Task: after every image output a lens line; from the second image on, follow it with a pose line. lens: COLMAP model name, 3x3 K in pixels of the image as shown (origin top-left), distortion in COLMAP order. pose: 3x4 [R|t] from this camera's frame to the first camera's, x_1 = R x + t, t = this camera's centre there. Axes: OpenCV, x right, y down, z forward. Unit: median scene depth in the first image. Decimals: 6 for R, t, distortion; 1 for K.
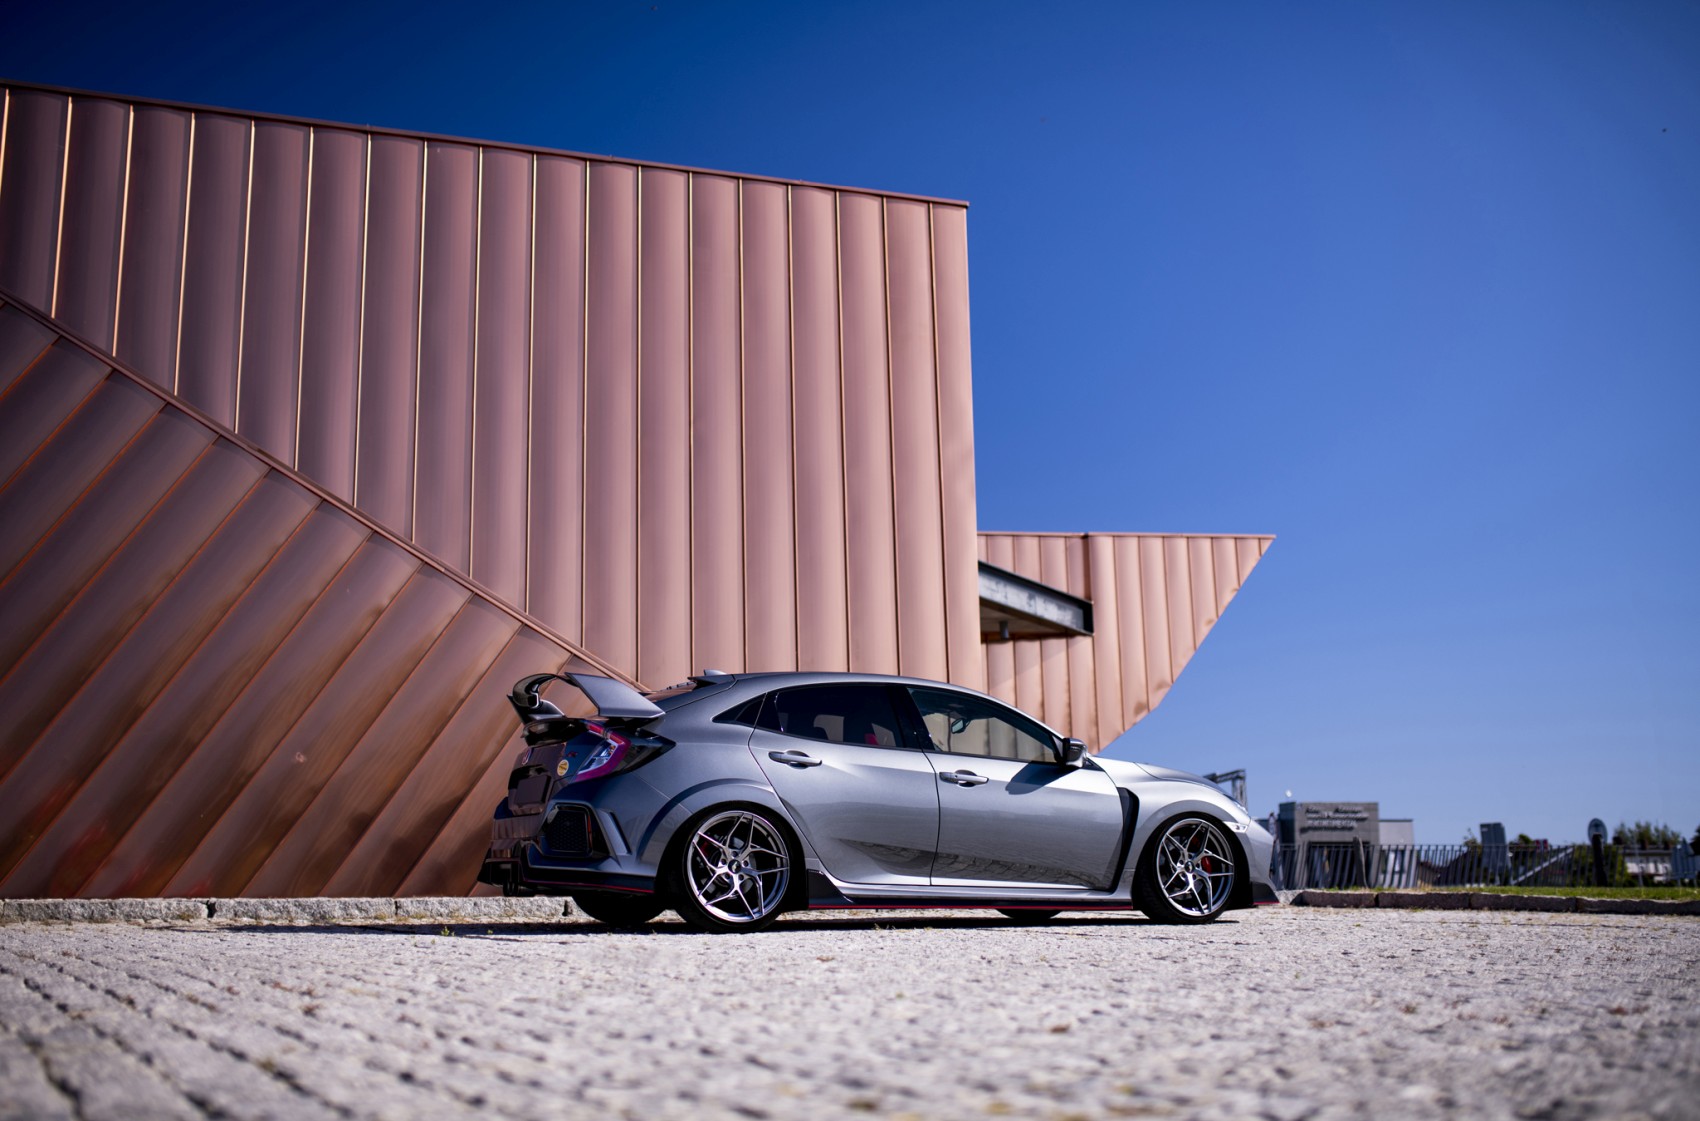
lens RADIAL K [[1734.9, 0, 838.2], [0, 1734.9, 559.9], [0, 0, 1]] dist [0.026952, 0.000000]
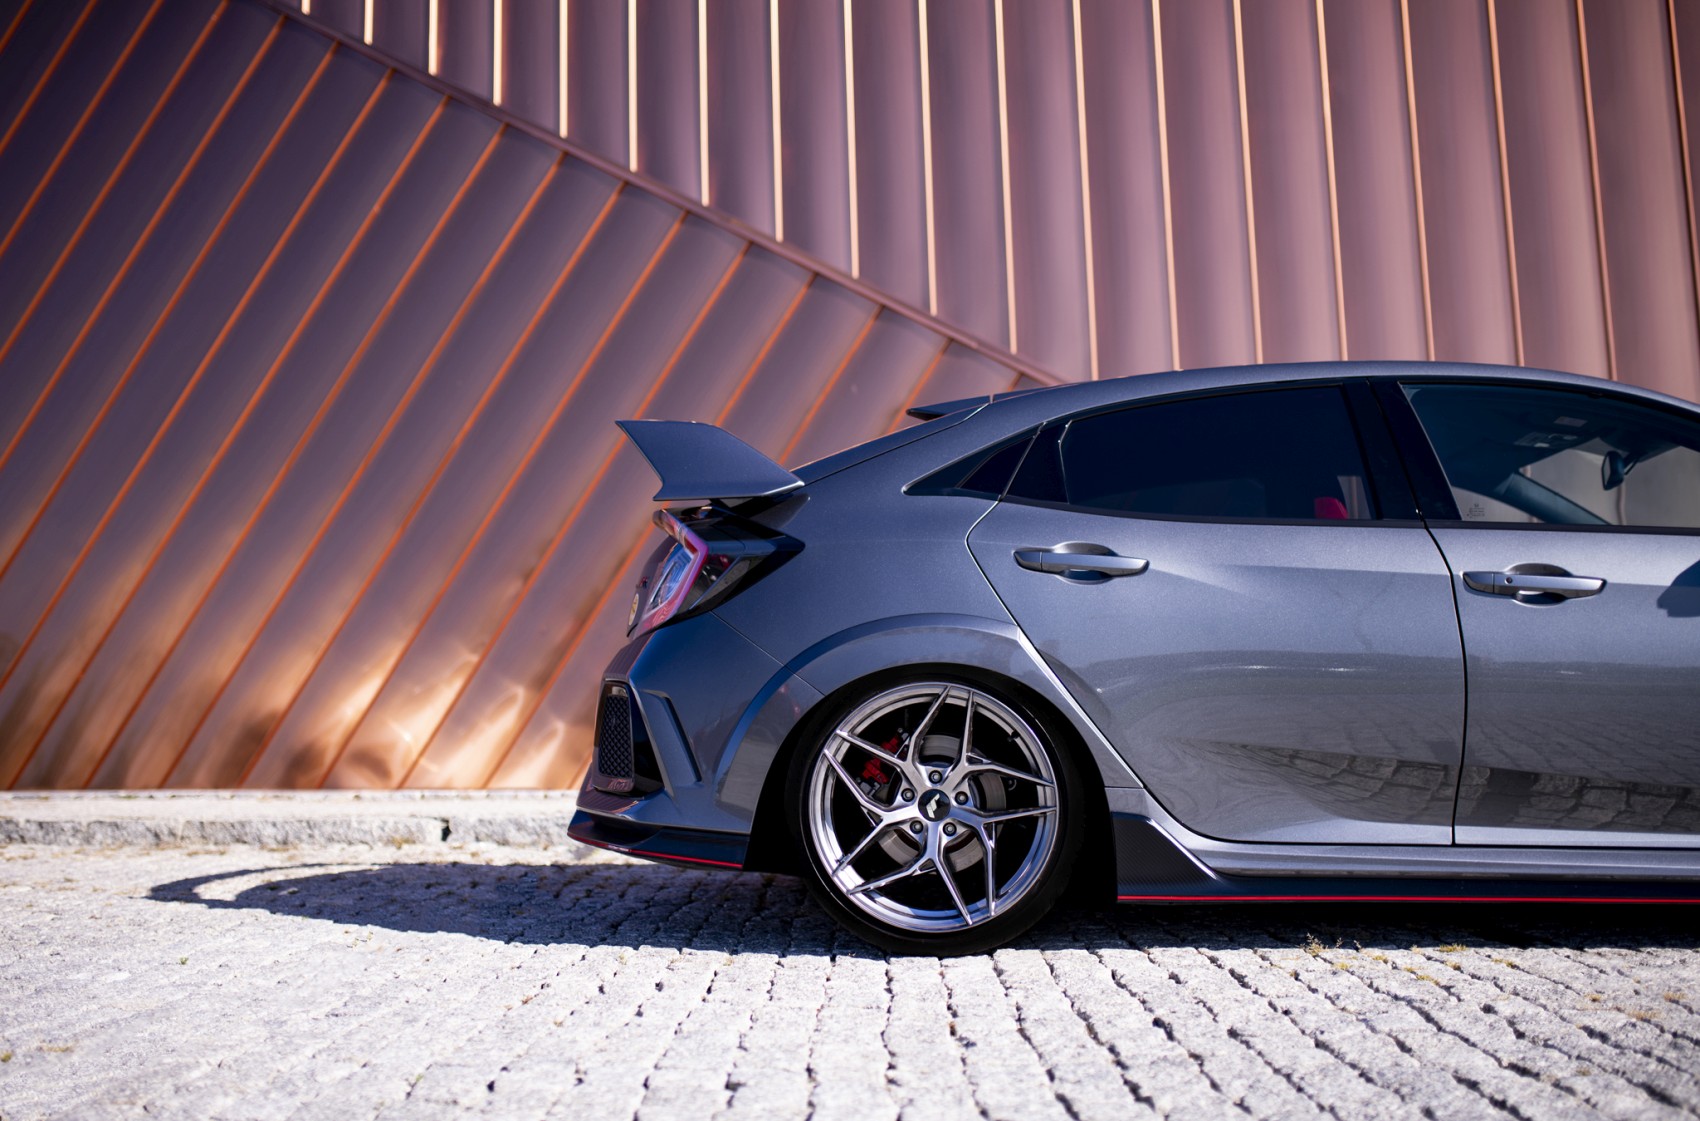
lens RADIAL K [[1734.9, 0, 839.0], [0, 1734.9, 548.6], [0, 0, 1]] dist [0.026952, 0.000000]
pose [[0.849408, -0.073299, -0.522622, 0.158409], [0.109810, 0.993180, 0.039177, 0.088875], [0.516186, -0.090666, 0.851664, 0.603177]]
